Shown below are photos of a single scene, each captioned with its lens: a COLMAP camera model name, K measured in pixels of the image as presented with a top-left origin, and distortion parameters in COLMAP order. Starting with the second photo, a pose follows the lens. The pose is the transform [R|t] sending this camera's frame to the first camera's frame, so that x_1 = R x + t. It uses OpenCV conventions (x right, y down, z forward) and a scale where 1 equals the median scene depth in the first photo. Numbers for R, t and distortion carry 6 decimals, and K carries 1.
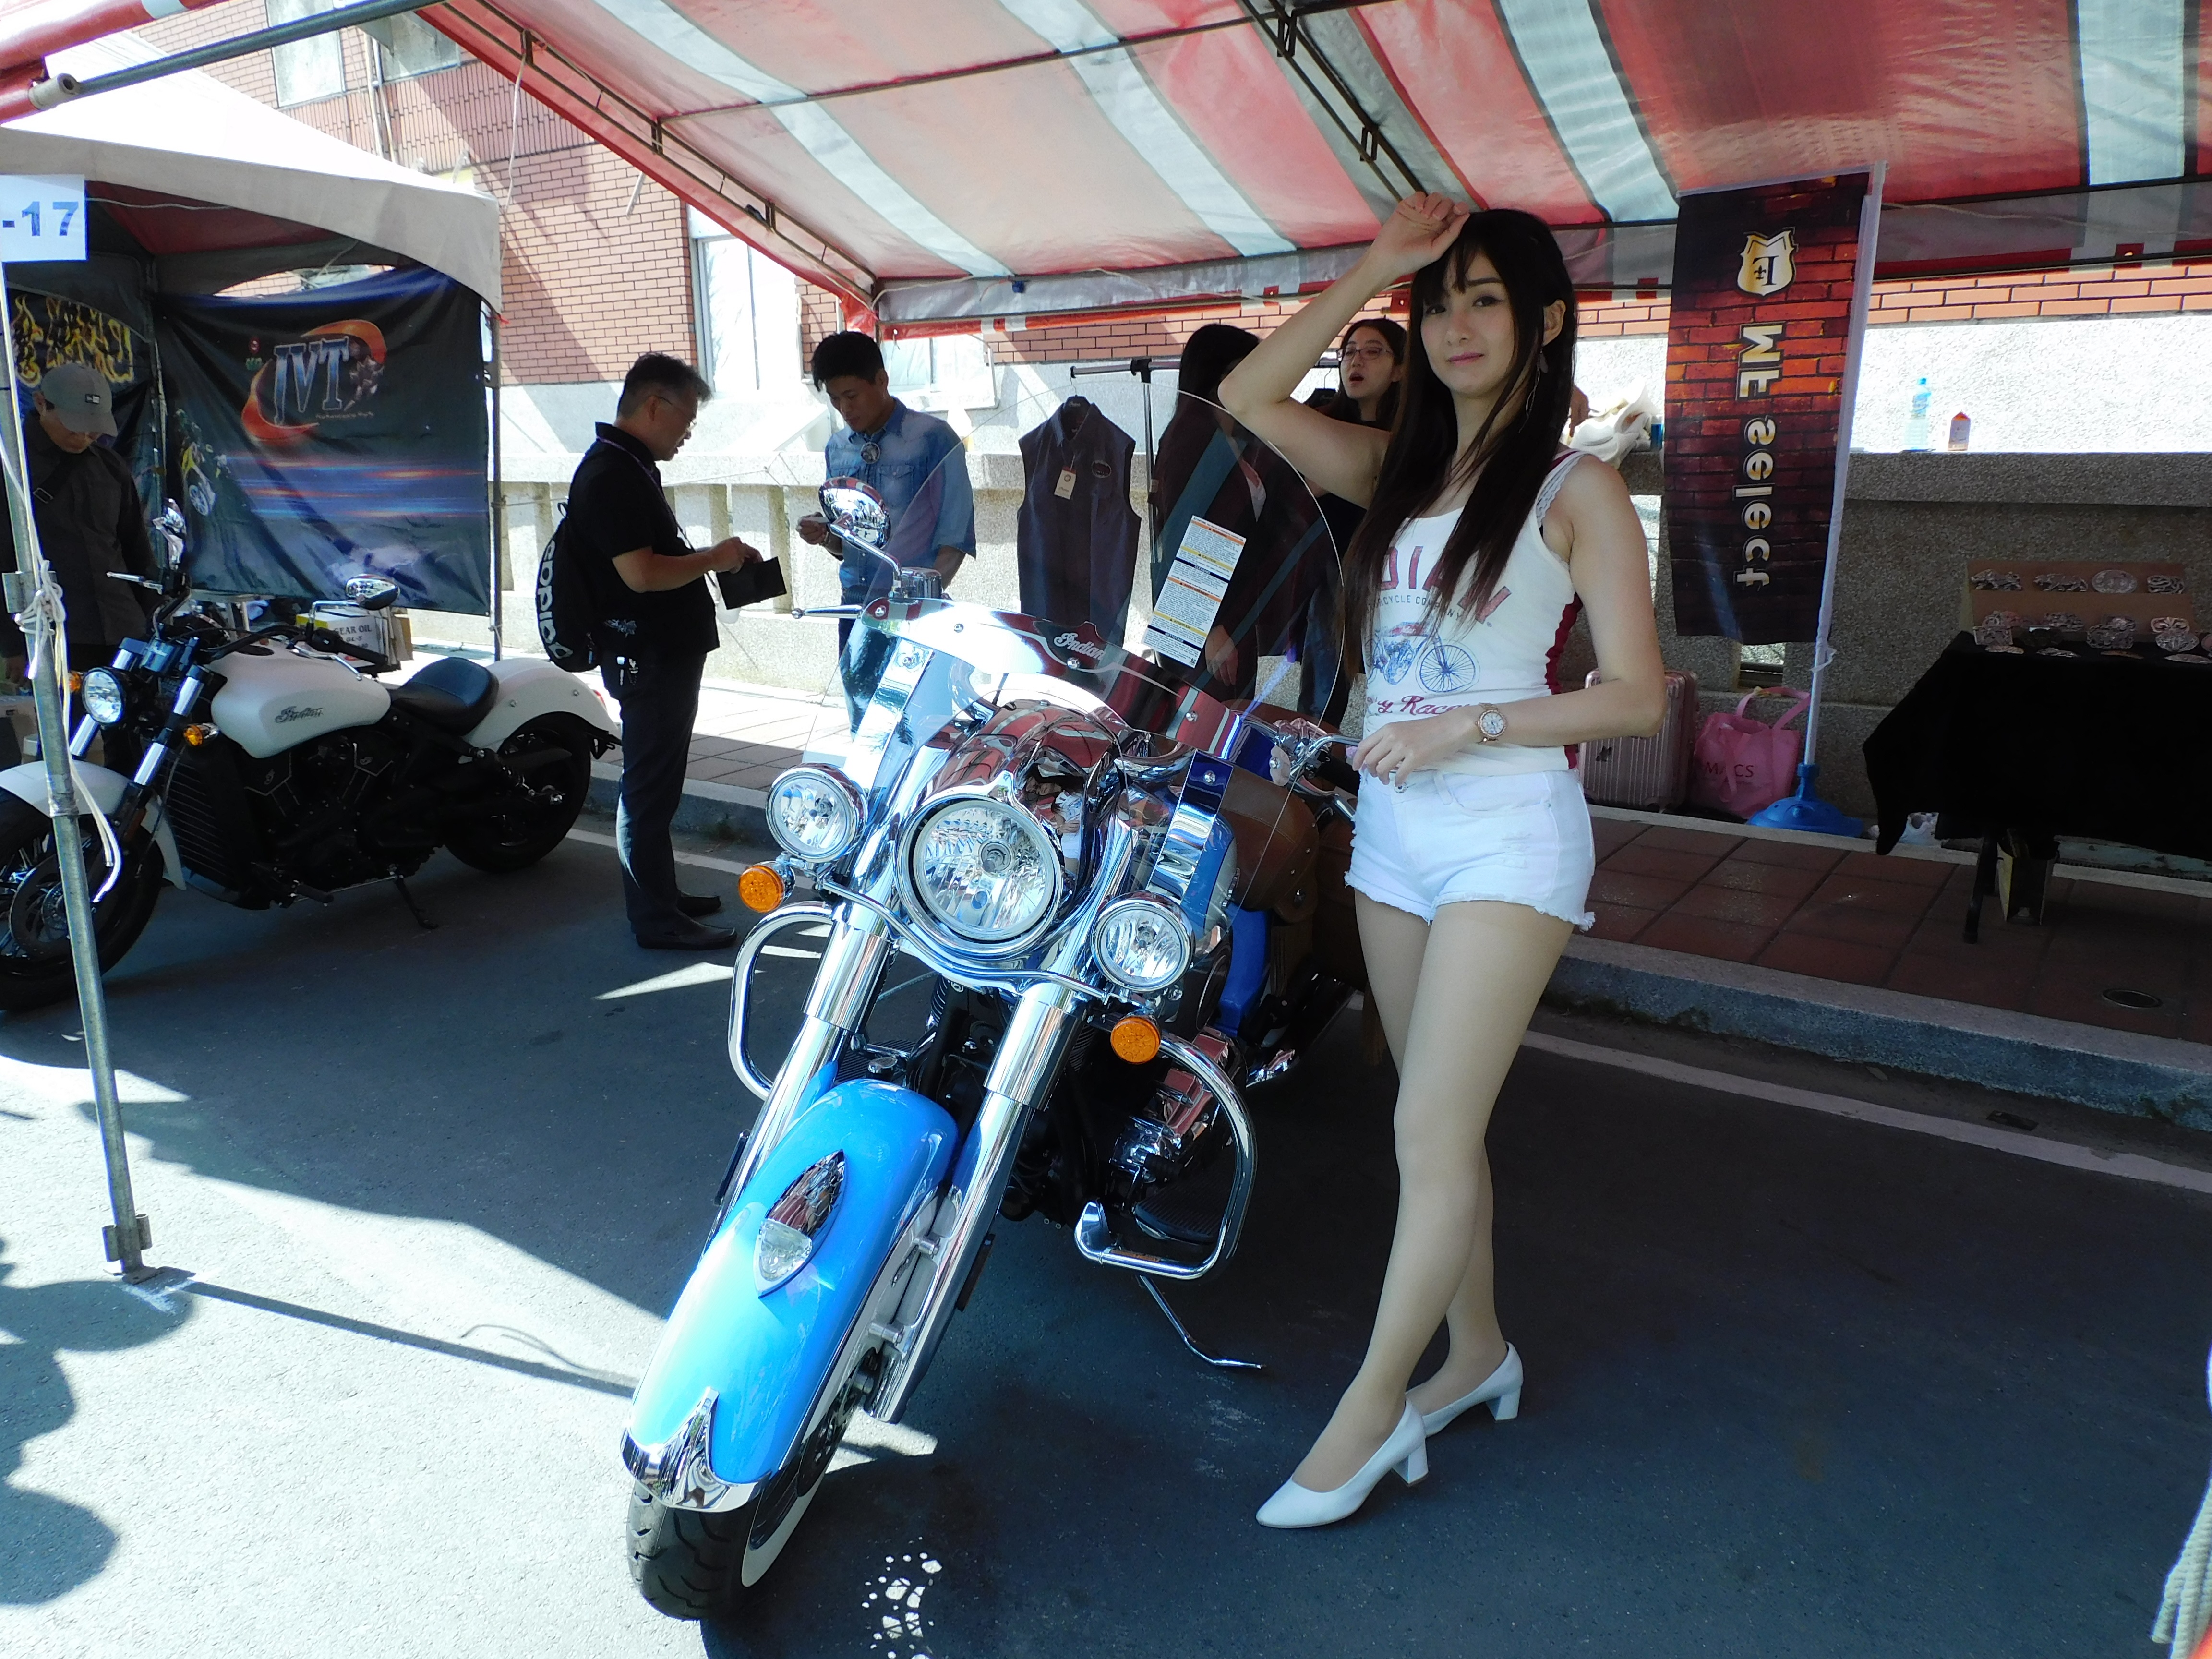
lens RADIAL K [[1545.3, 0, 1112.1], [0, 1545.3, 835.3], [0, 0, 1]] dist [-0.022271, 0.014221]
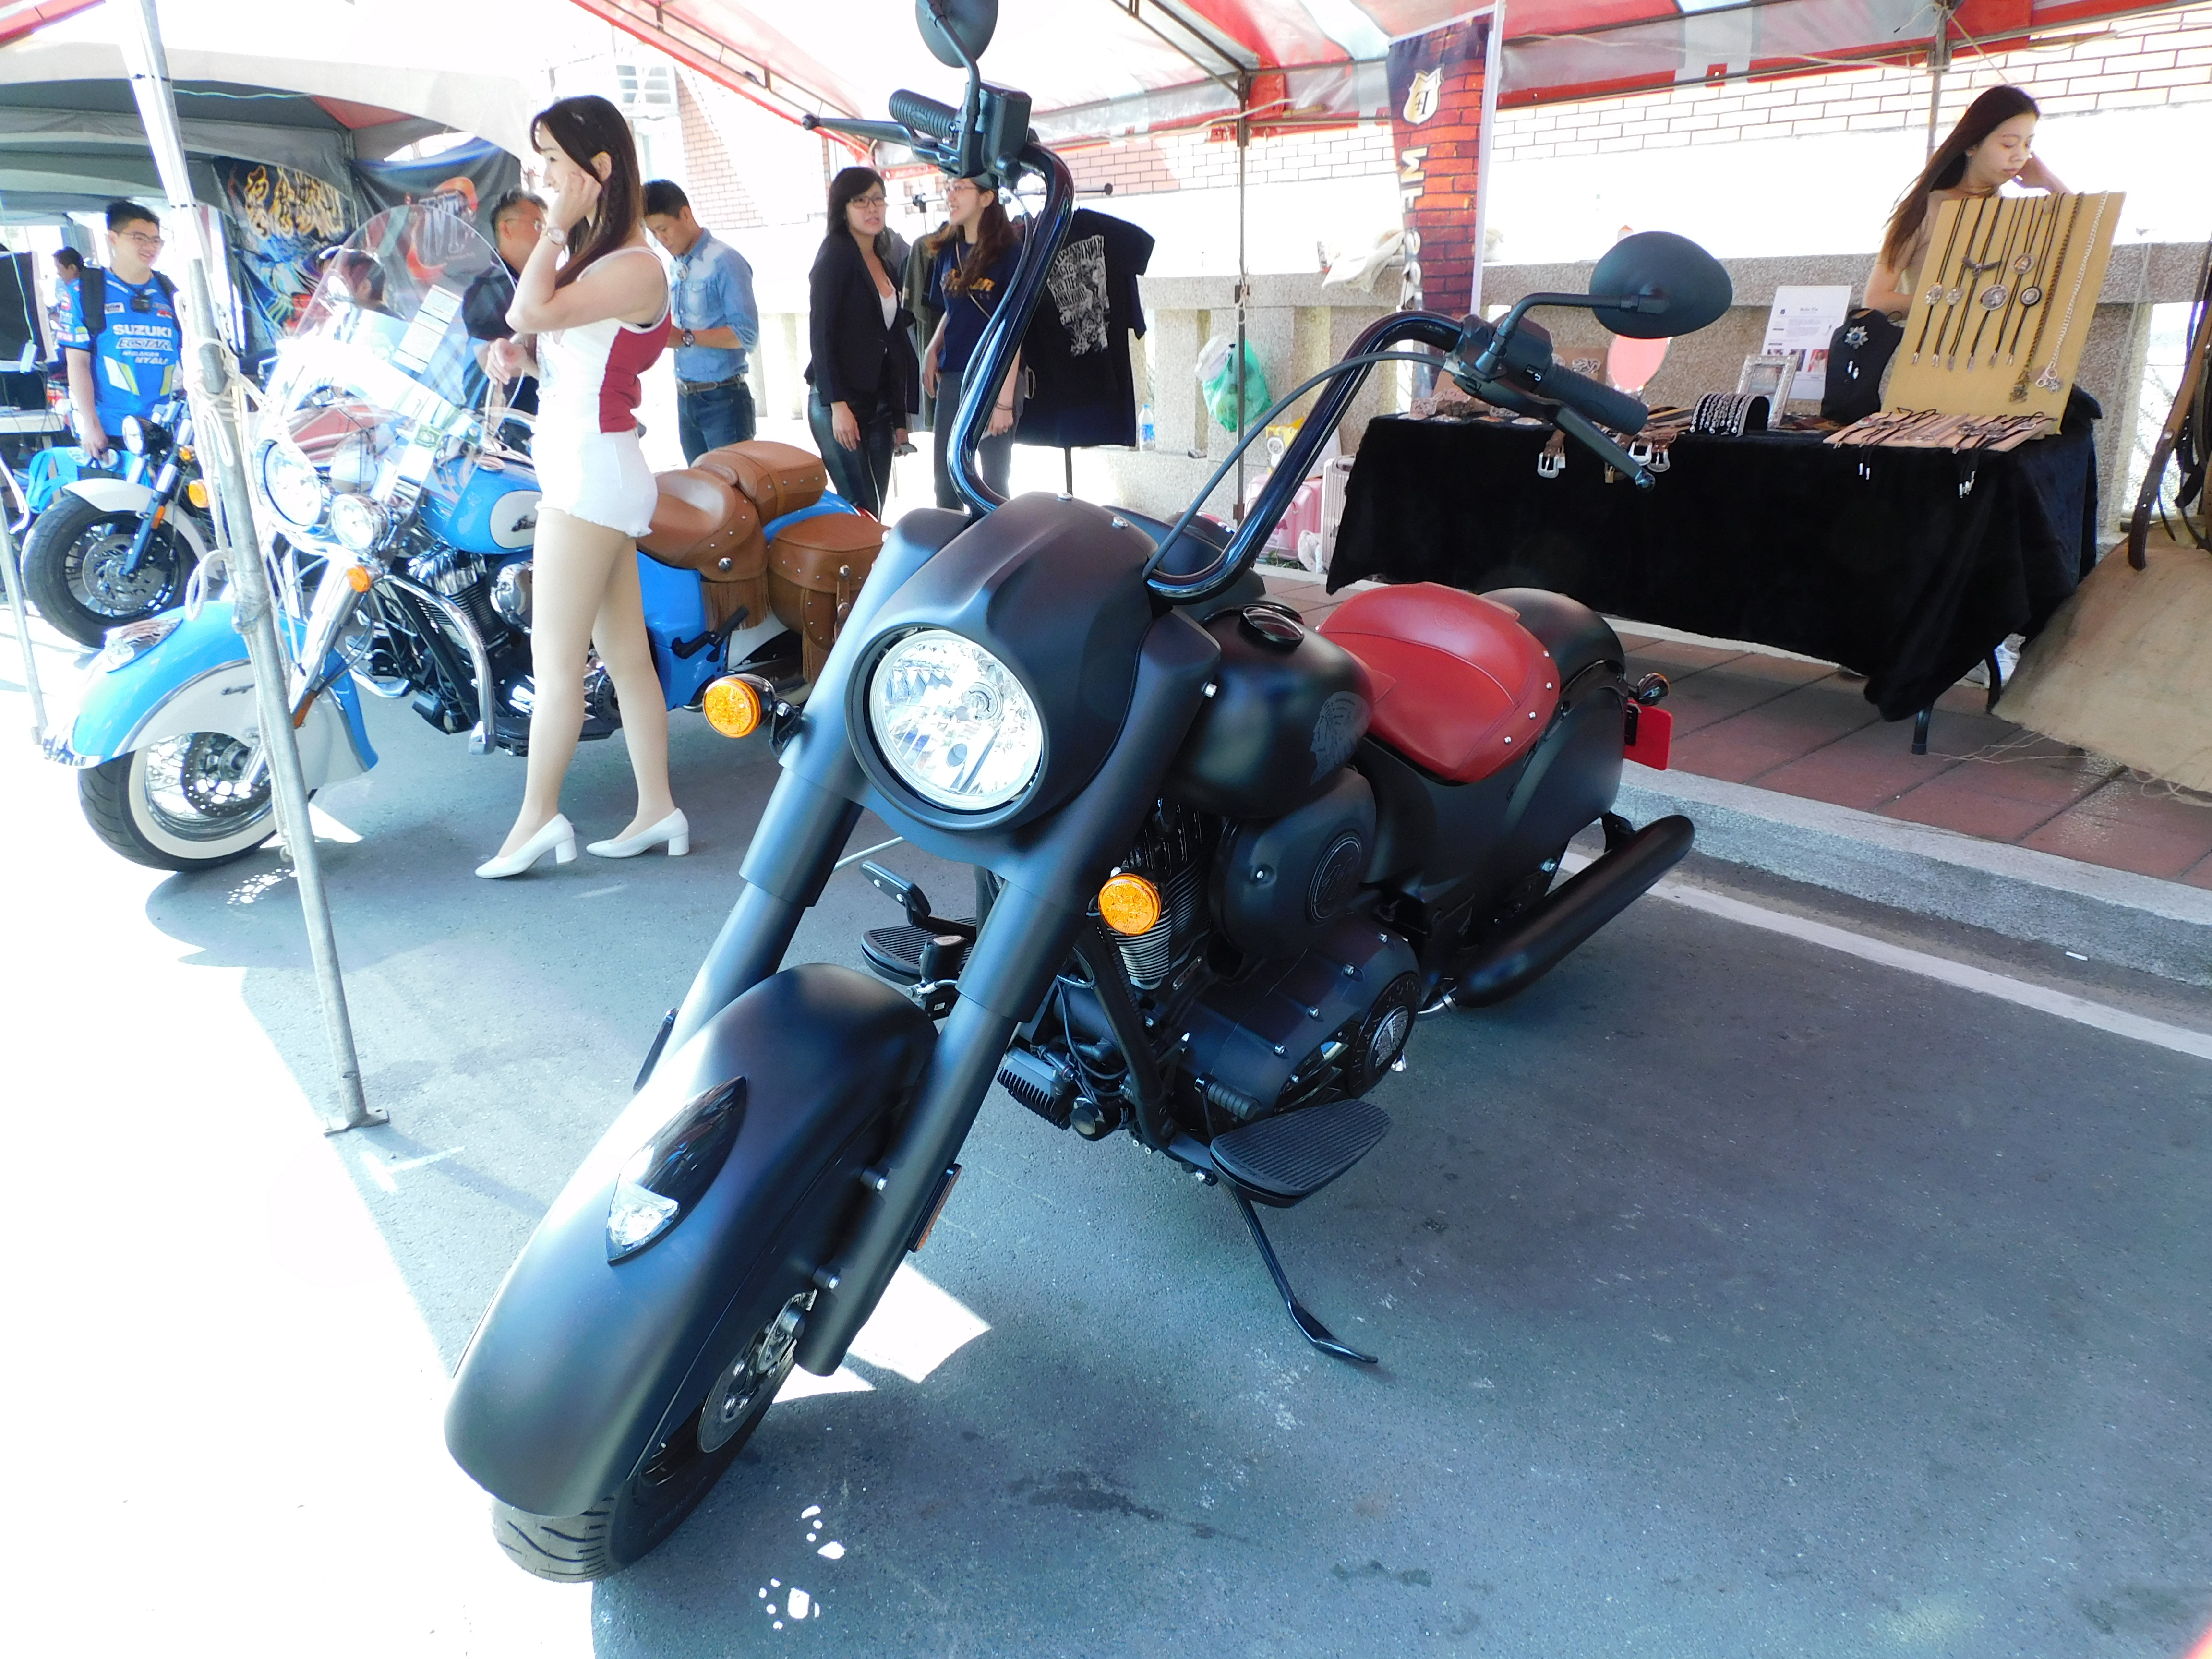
lens RADIAL K [[1545.3, 0, 1092.4], [0, 1545.3, 828.5], [0, 0, 1]] dist [-0.022271, 0.014221]
pose [[0.973821, 0.064971, -0.217834, 0.471448], [-0.045740, 0.994690, 0.092197, 0.082002], [0.222668, -0.079820, 0.971621, -0.223196]]
